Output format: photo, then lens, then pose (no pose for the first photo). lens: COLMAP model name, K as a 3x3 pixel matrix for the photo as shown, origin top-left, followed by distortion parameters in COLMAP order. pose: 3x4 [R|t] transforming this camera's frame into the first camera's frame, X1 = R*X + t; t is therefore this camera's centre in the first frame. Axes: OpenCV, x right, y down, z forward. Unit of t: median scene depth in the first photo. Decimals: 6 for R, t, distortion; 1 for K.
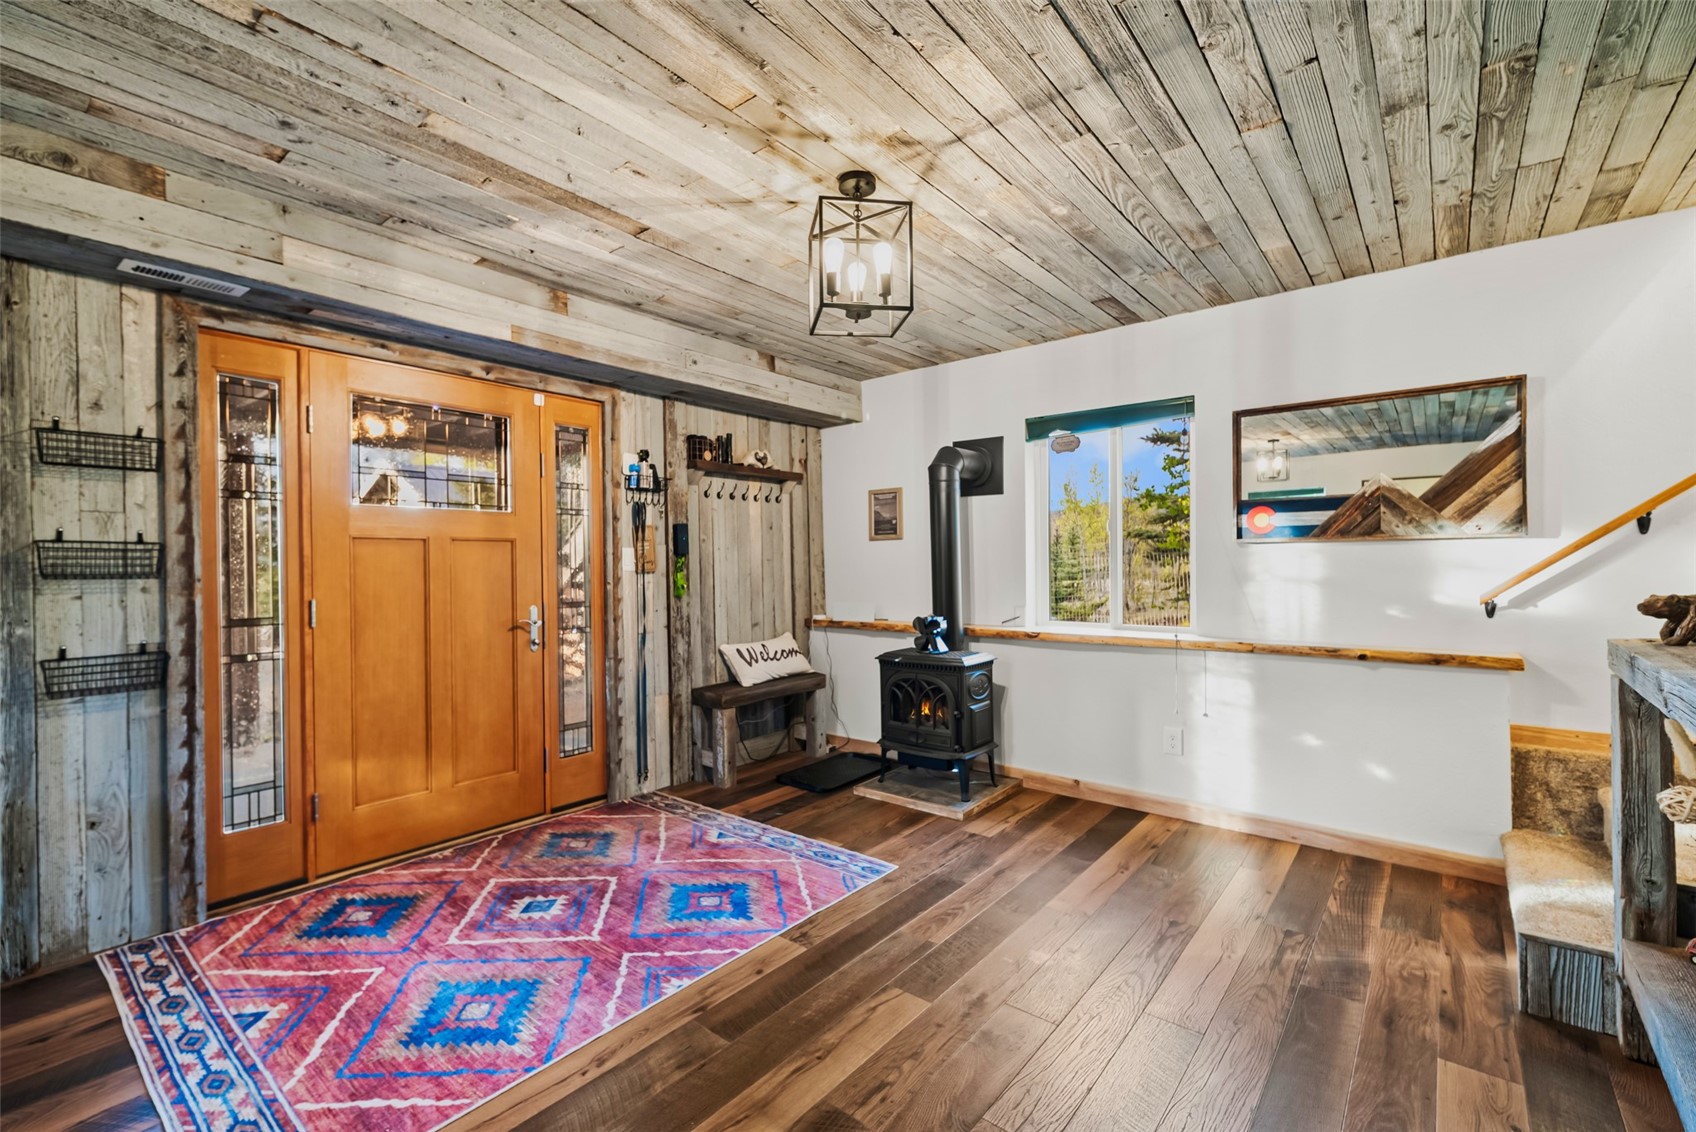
lens RADIAL K [[730.5, 0, 846.9], [0, 730.5, 565.7], [0, 0, 1]] dist [0.007570, 0.000394]
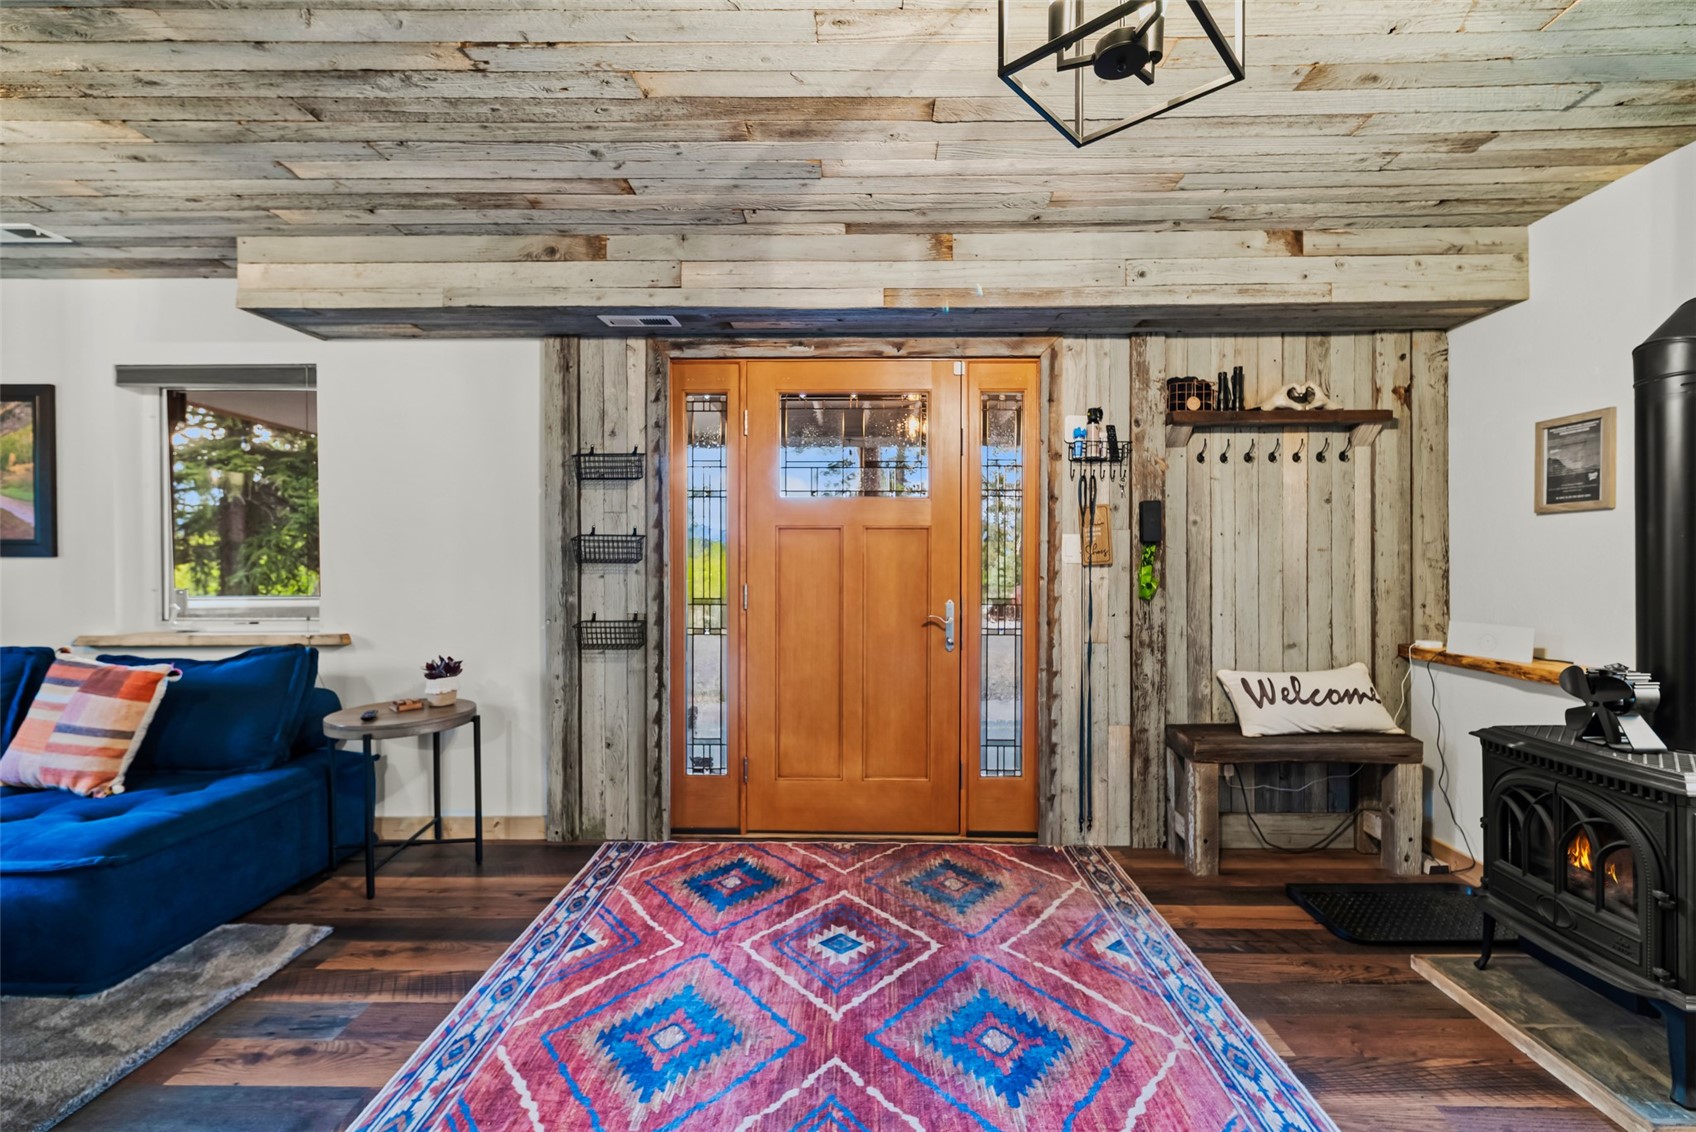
lens RADIAL K [[730.5, 0, 848.8], [0, 730.5, 567.0], [0, 0, 1]] dist [0.007570, 0.000394]
pose [[0.619670, 0.018623, -0.784641, 0.225260], [-0.007579, 0.999814, 0.017745, -0.001091], [0.784826, -0.005049, 0.619696, 0.397699]]
